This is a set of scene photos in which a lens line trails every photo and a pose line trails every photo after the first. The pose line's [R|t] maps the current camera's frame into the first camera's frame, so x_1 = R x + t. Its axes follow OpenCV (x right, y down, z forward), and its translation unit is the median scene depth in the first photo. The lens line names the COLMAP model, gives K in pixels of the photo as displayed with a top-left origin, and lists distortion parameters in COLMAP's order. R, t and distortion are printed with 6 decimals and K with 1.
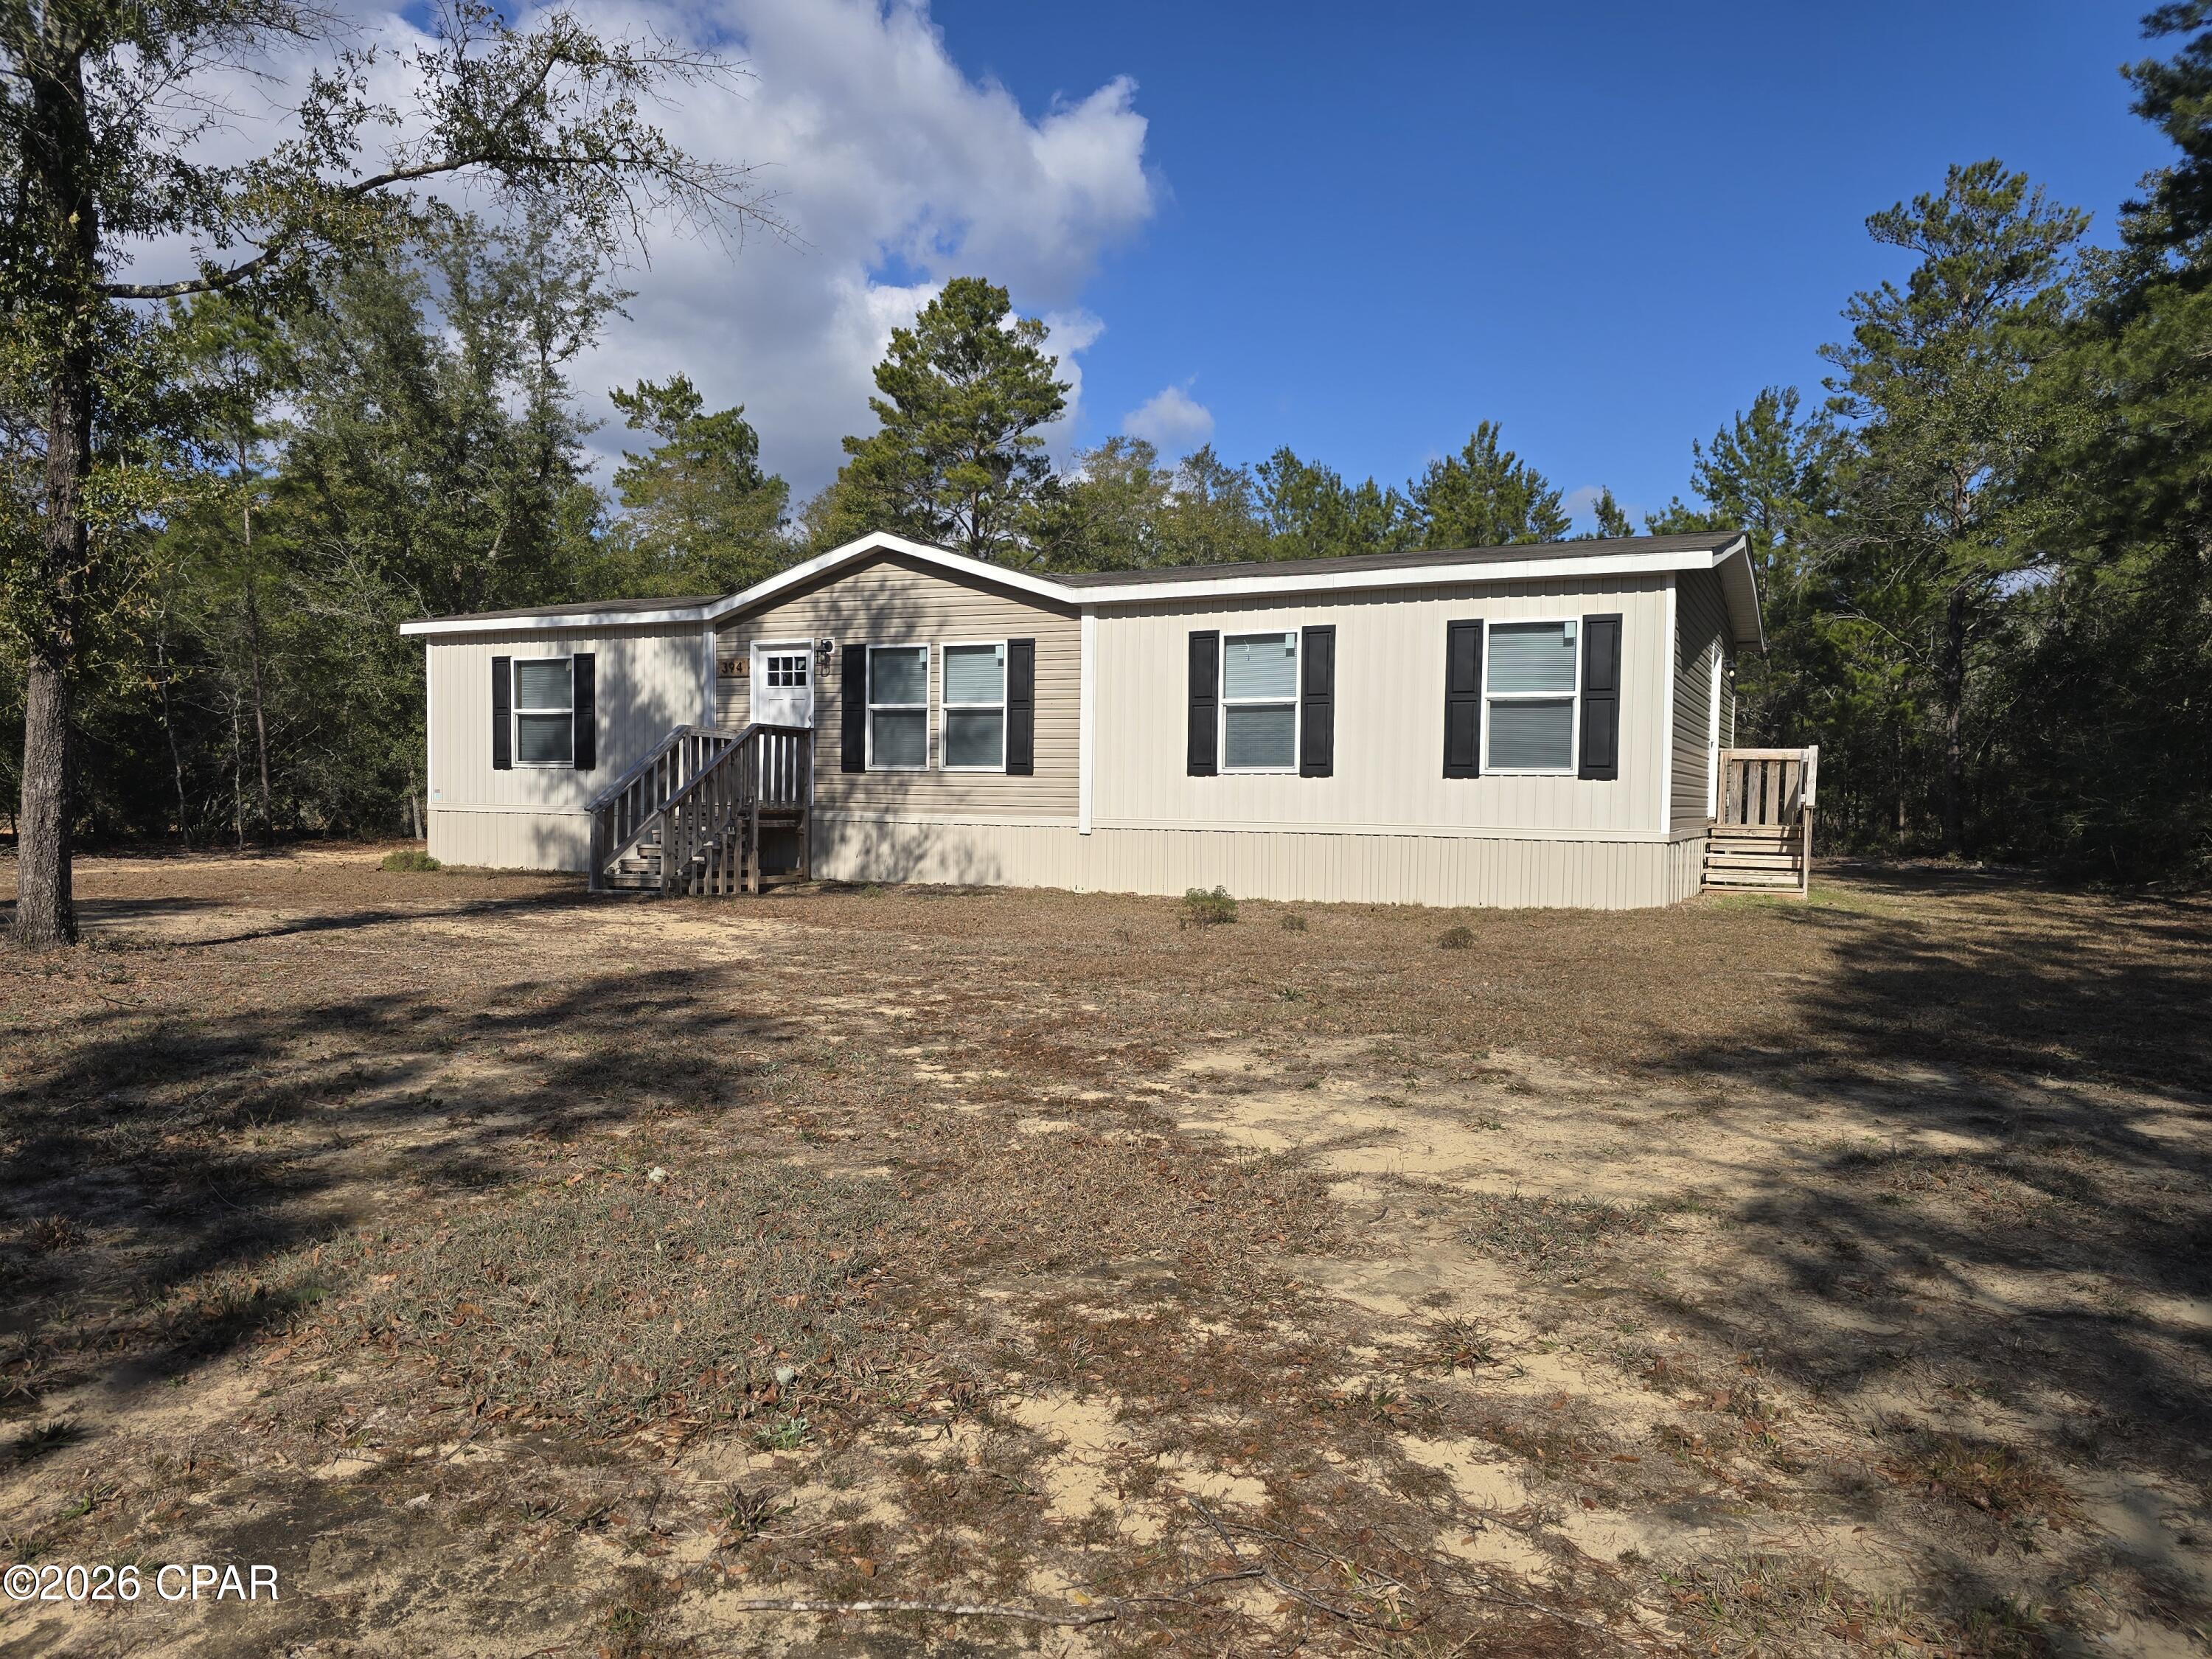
lens RADIAL K [[1448.0, 0, 1097.0], [0, 1448.0, 872.4], [0, 0, 1]] dist [0.035241, -0.062113]
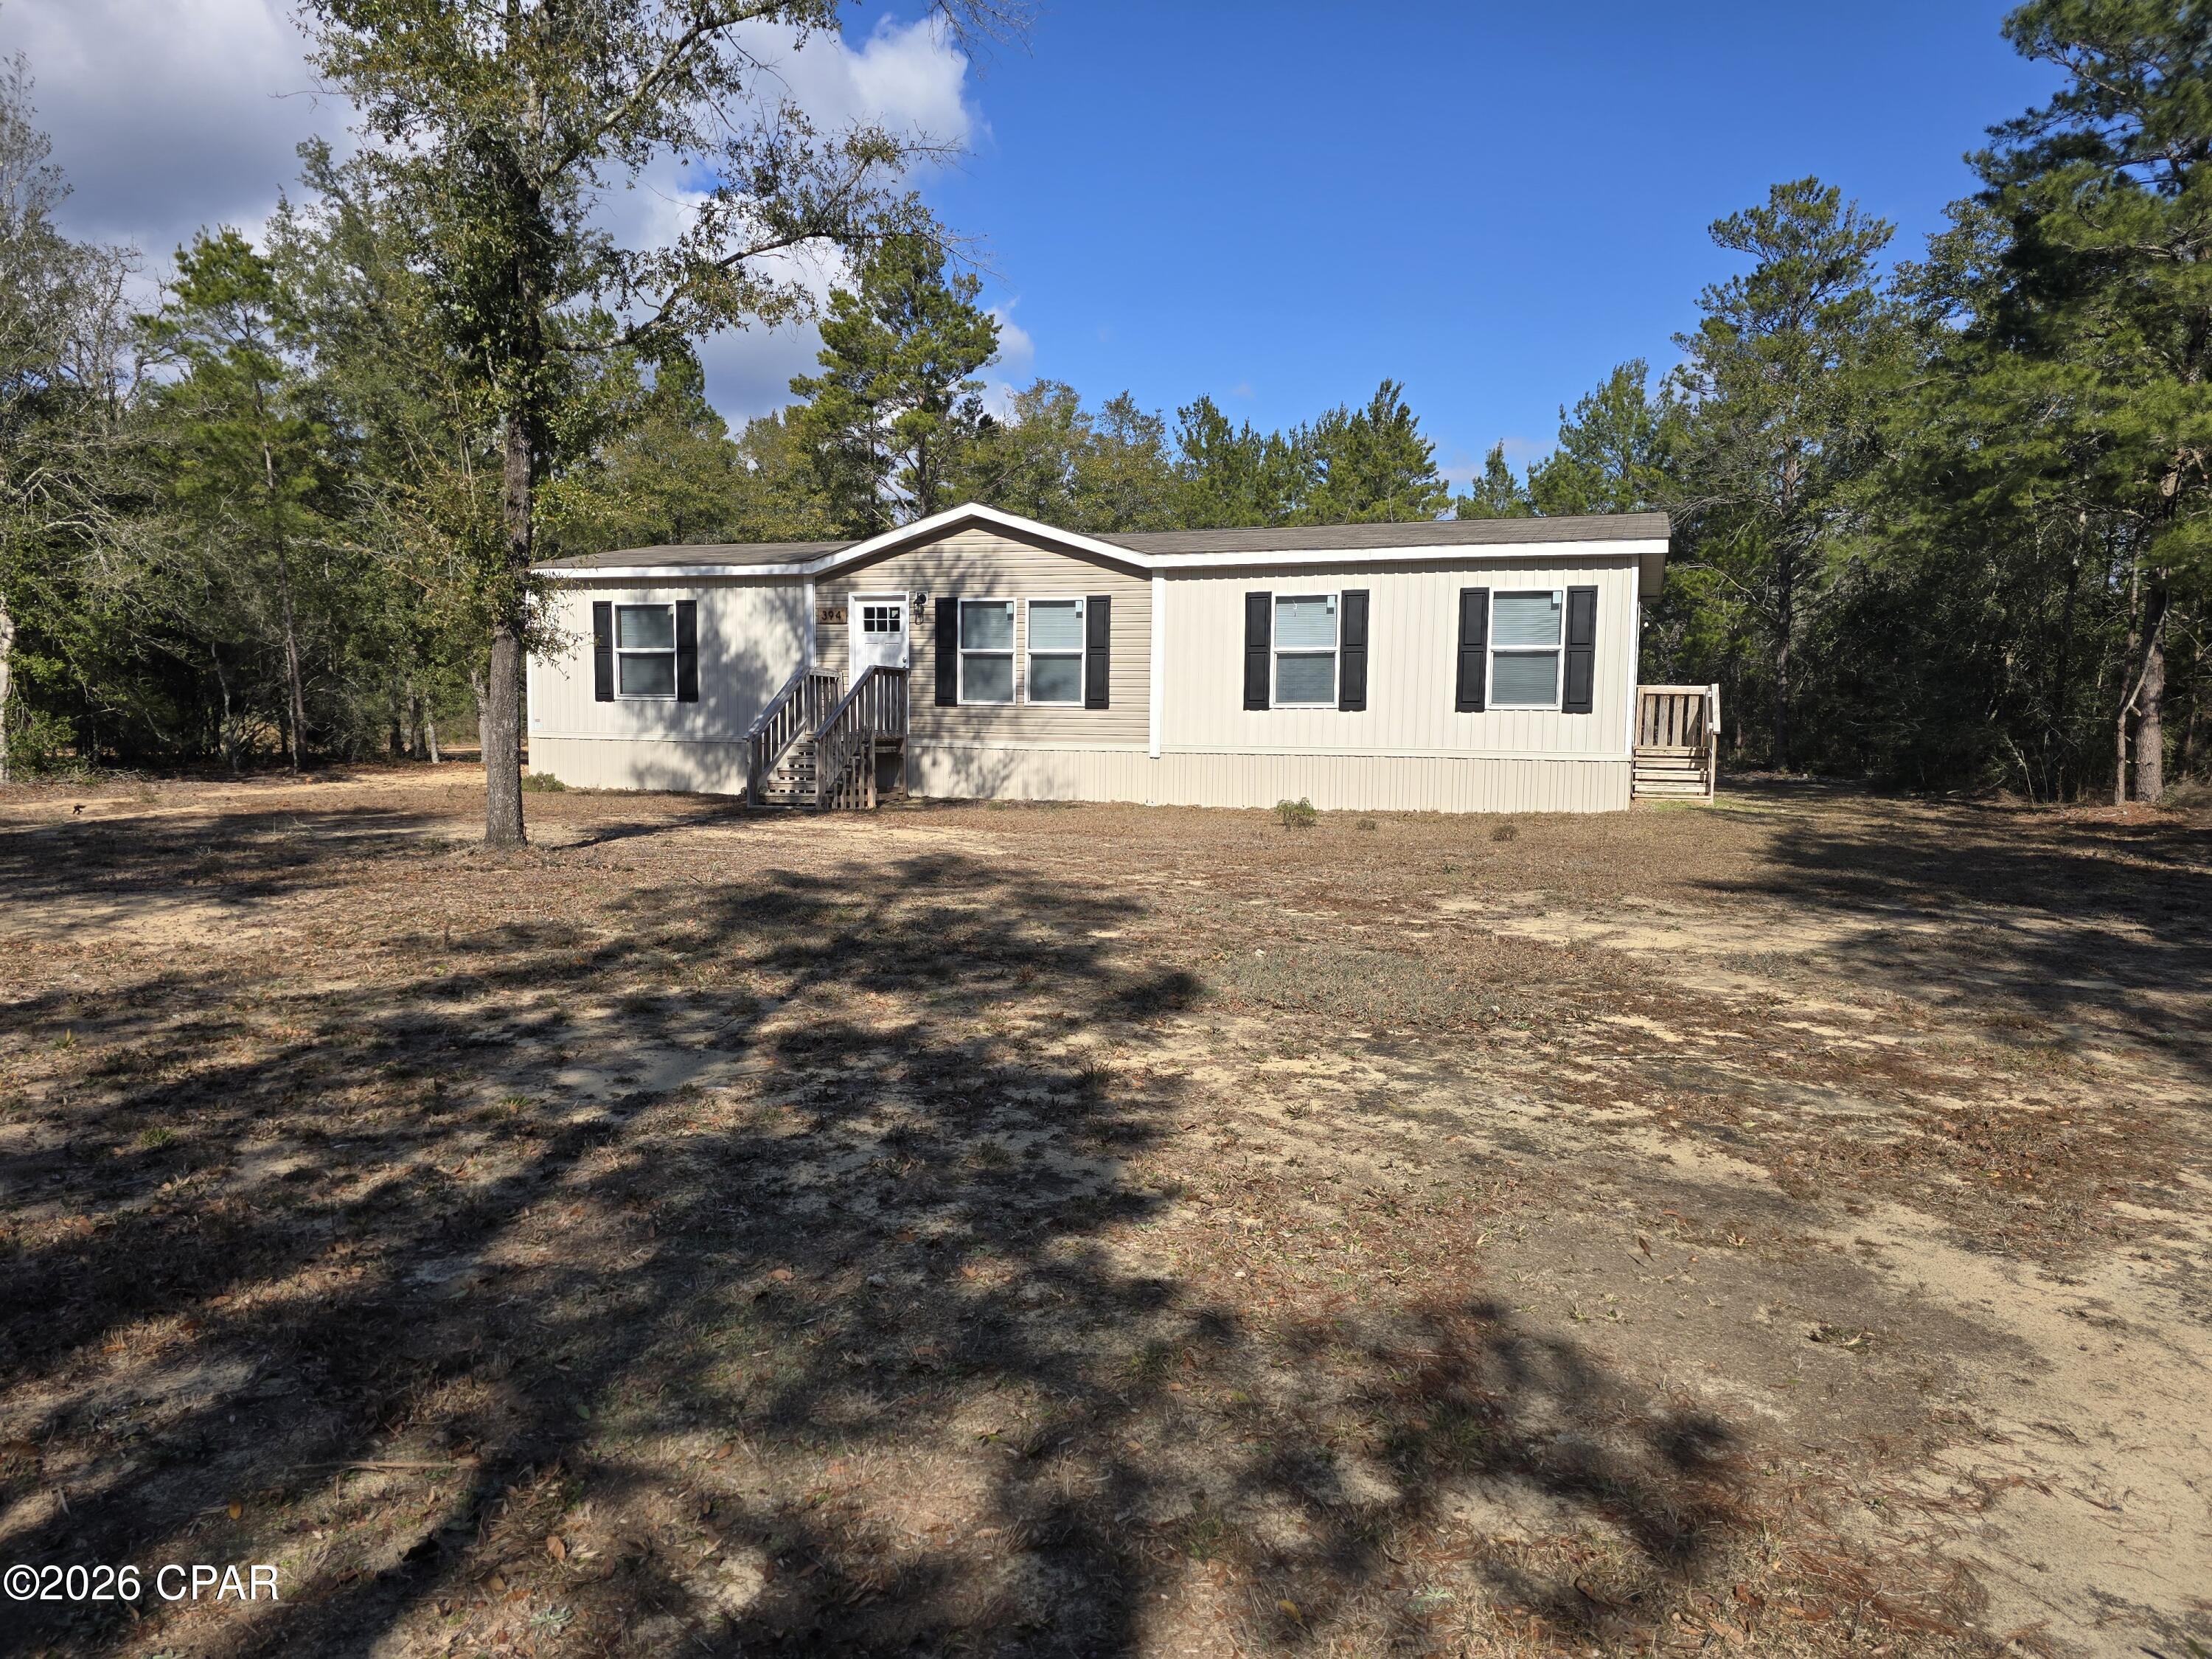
lens RADIAL K [[1499.5, 0, 1049.3], [0, 1499.5, 871.1], [0, 0, 1]] dist [0.066237, -0.193016]
pose [[0.993101, -0.015020, 0.116295, -0.241528], [0.008830, 0.998526, 0.053558, 0.000733], [-0.116928, -0.052162, 0.991770, -0.249397]]
